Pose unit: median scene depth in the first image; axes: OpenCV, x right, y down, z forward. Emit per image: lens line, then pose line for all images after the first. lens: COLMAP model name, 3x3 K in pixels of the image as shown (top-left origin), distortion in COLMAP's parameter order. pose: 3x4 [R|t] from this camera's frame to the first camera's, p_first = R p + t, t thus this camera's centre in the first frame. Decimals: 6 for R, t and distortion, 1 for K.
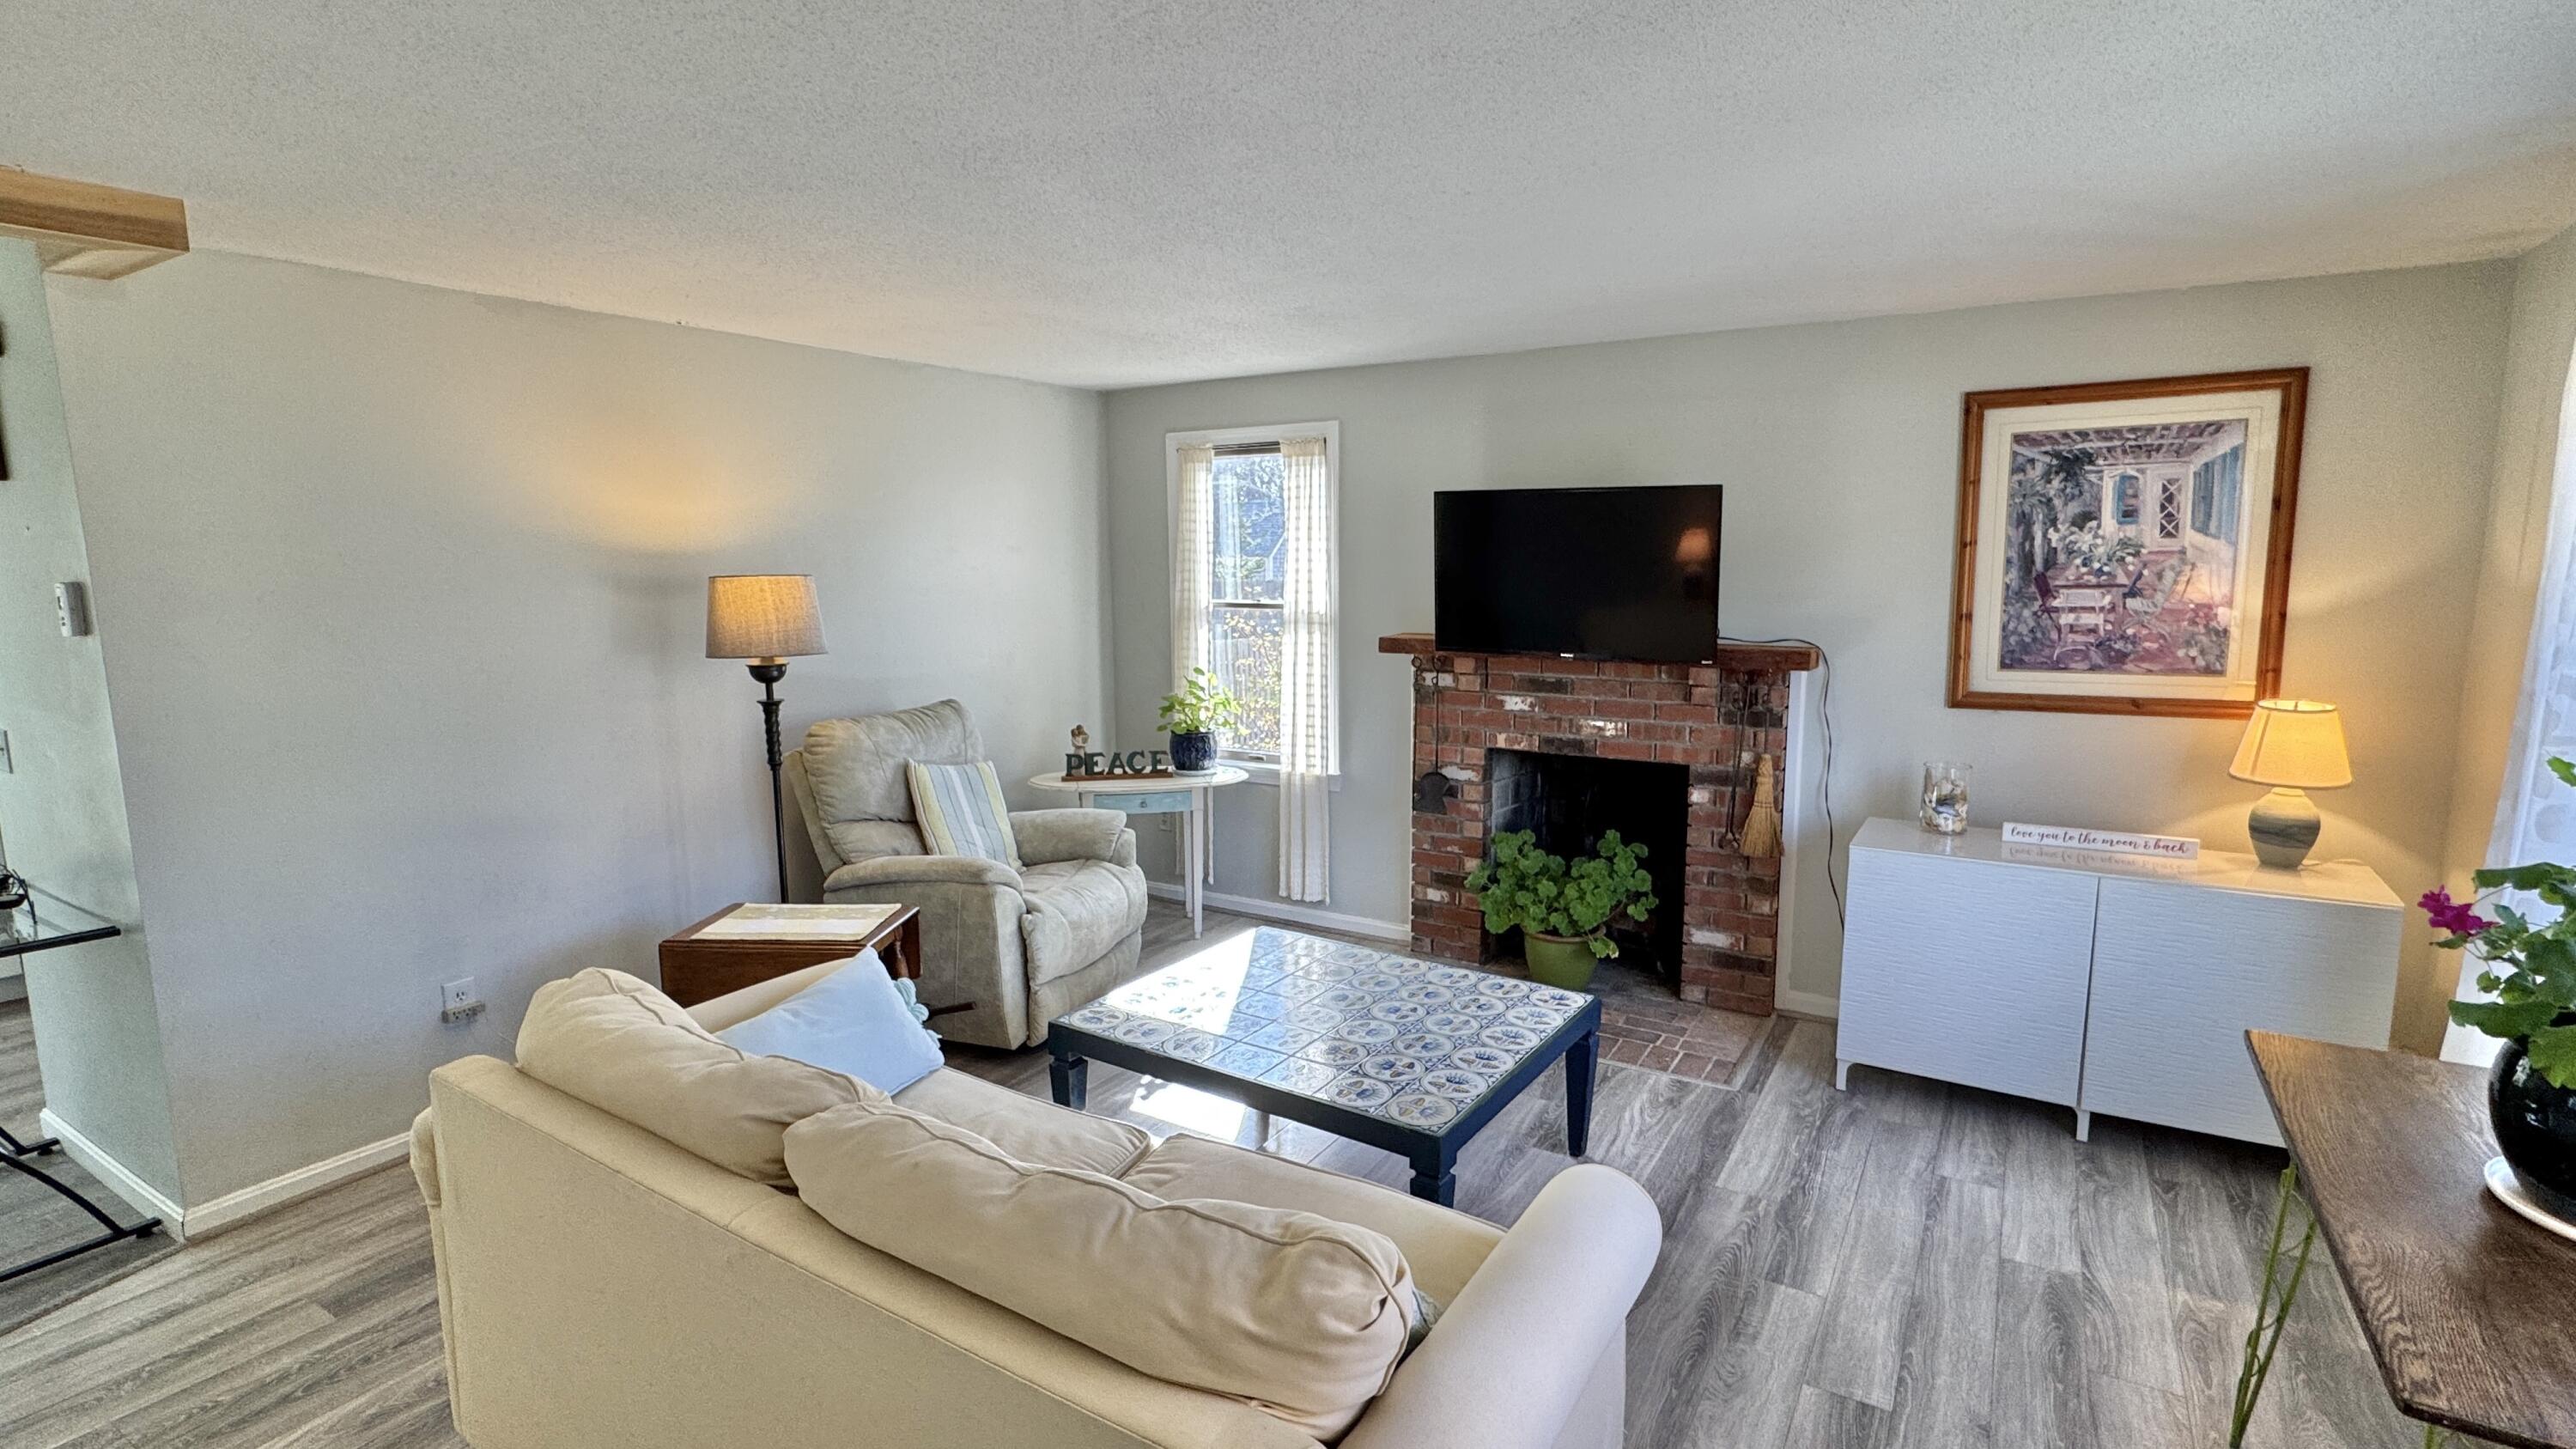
lens RADIAL K [[1213.8, 0, 1284.0], [0, 1213.8, 724.1], [0, 0, 1]] dist [-0.005581, 0.001587]
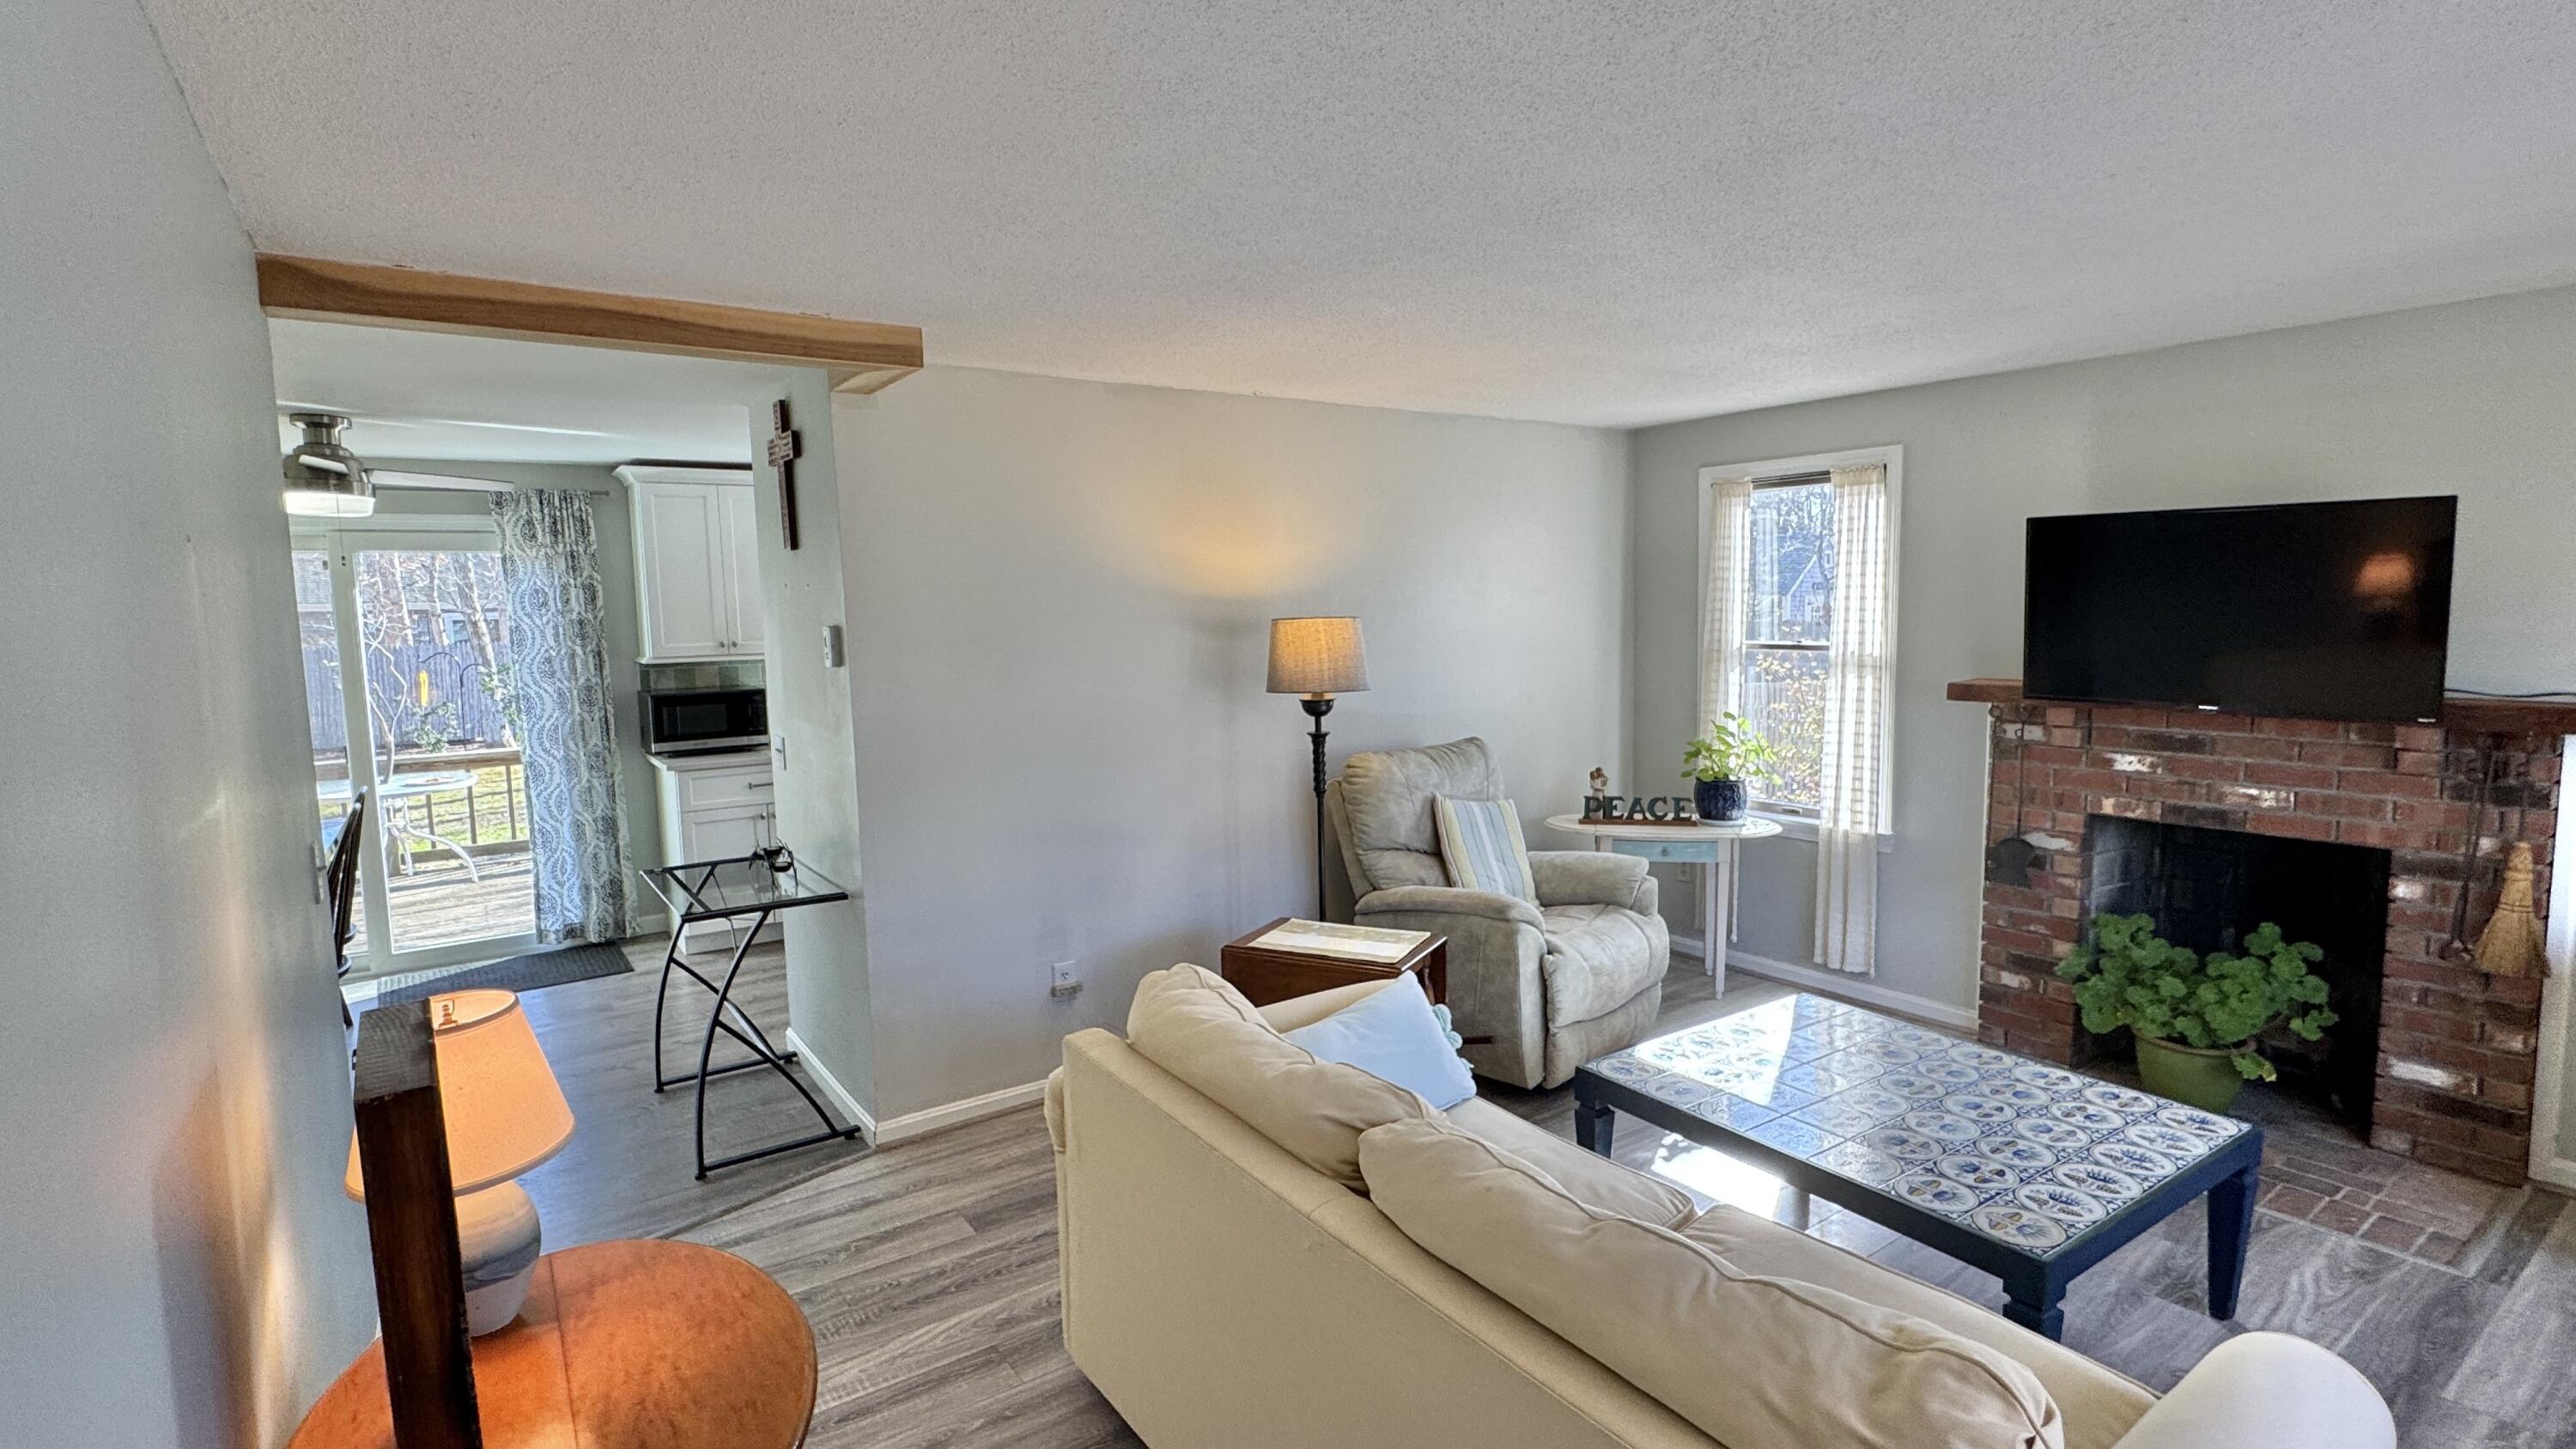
lens RADIAL K [[1213.8, 0, 1282.9], [0, 1213.8, 726.7], [0, 0, 1]] dist [-0.005581, 0.001587]
pose [[0.920832, 0.028454, -0.388921, -0.027862], [-0.040682, 0.998902, -0.023238, 0.001411], [0.387833, 0.037221, 0.920978, -0.009677]]
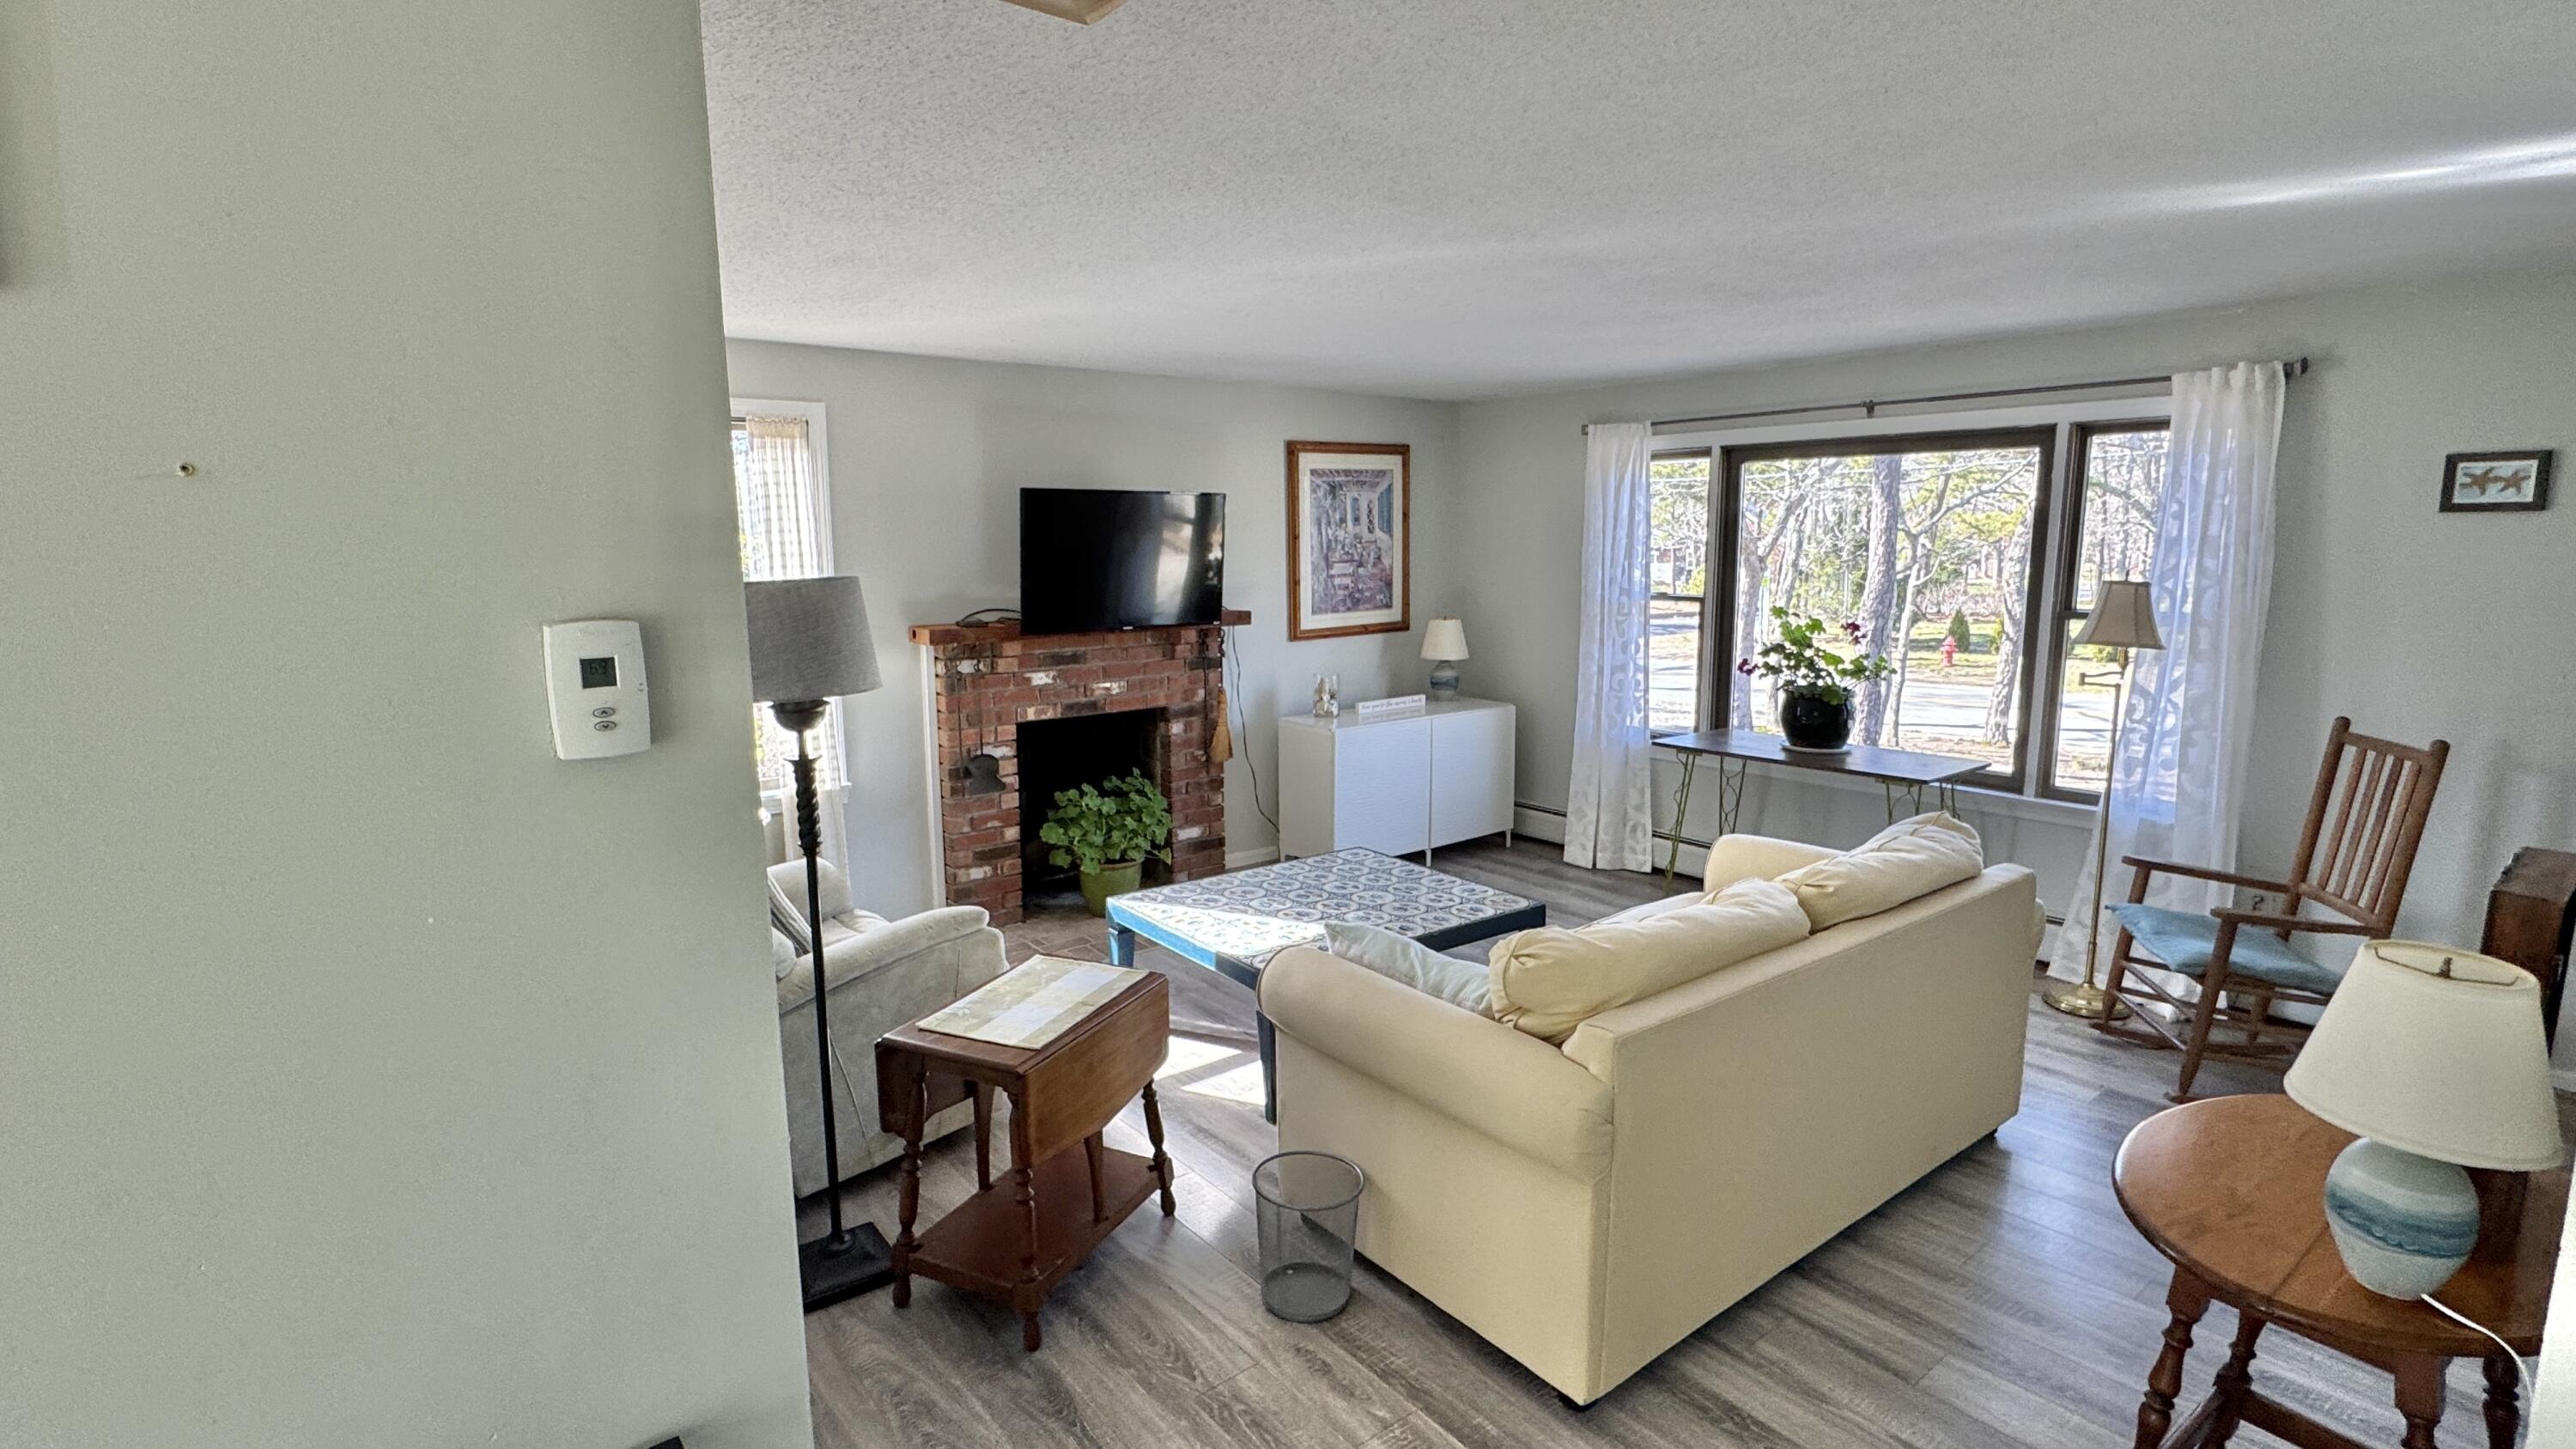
lens RADIAL K [[1213.8, 0, 1278.3], [0, 1213.8, 722.4], [0, 0, 1]] dist [-0.005581, 0.001587]
pose [[0.338408, -0.138575, 0.930740, -0.860379], [0.141034, 0.985394, 0.095434, -0.058096], [-0.930370, 0.098971, 0.353009, 0.440164]]
